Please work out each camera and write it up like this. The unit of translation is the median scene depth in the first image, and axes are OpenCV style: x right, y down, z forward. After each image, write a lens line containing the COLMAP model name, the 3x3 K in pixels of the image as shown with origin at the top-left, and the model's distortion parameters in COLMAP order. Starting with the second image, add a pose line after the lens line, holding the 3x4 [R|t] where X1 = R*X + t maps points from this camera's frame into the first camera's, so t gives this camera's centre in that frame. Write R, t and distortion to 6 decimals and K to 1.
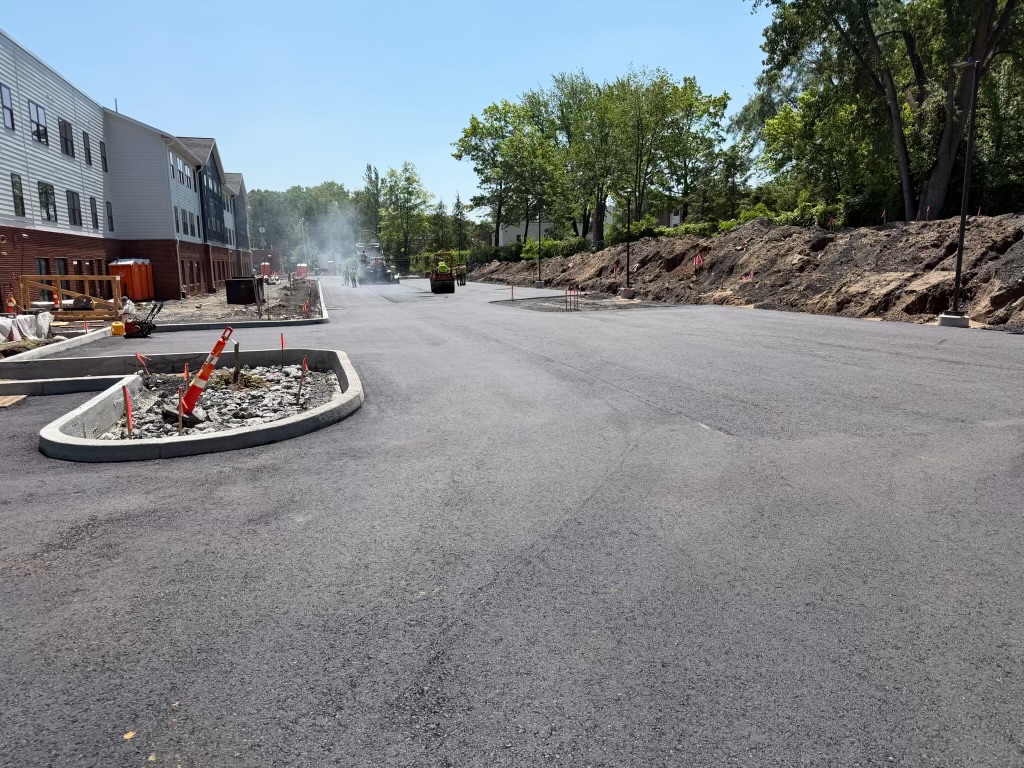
lens RADIAL K [[709.0, 0, 512.0], [0, 709.0, 384.0], [0, 0, 1]] dist [0.155042, -0.001082]
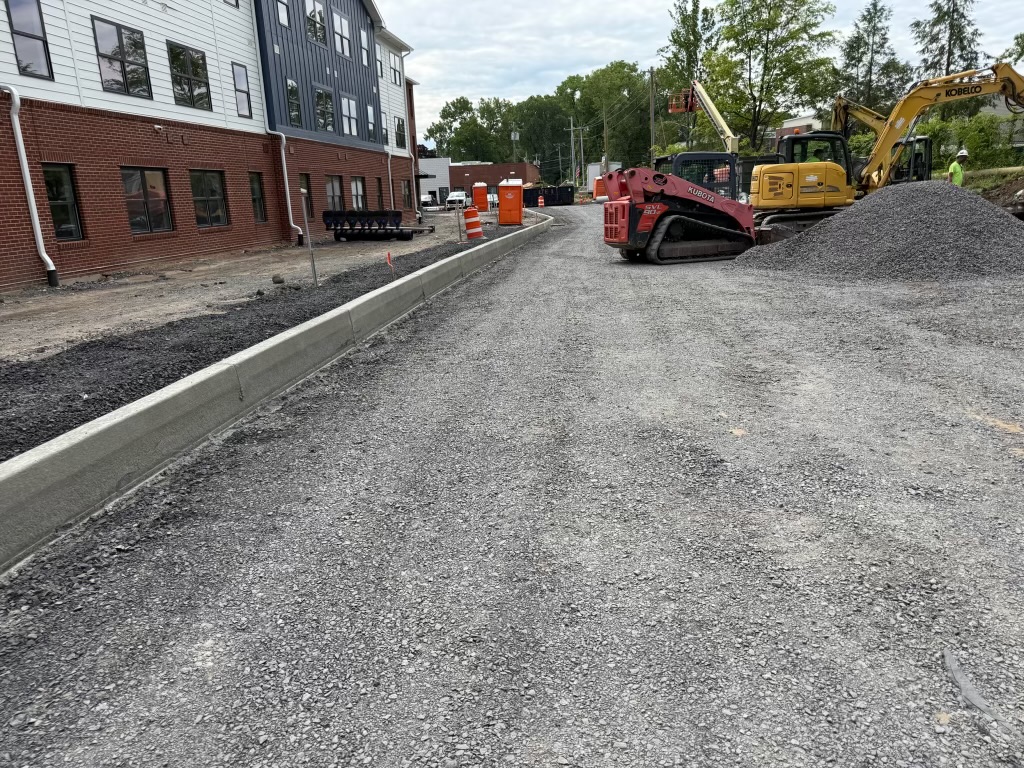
lens RADIAL K [[745.5, 0, 512.0], [0, 745.5, 384.0], [0, 0, 1]] dist [0.017527, -0.005272]
pose [[0.925887, 0.079659, -0.369308, -0.137582], [-0.044573, 0.993724, 0.102595, -0.104540], [0.375163, -0.078530, 0.923626, 0.664014]]
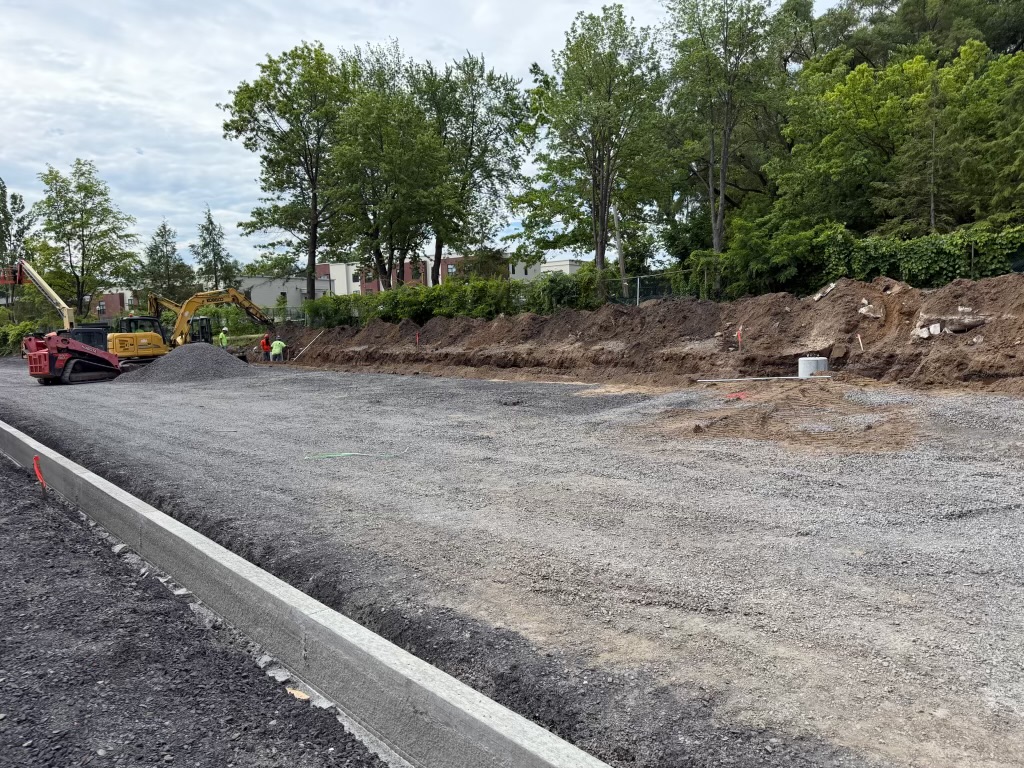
lens RADIAL K [[745.5, 0, 512.0], [0, 745.5, 384.0], [0, 0, 1]] dist [0.017527, -0.005272]
pose [[0.896030, -0.041774, 0.442024, -0.143736], [0.087311, 0.992703, -0.083171, -0.070546], [-0.435324, 0.113118, 0.893139, 0.452326]]
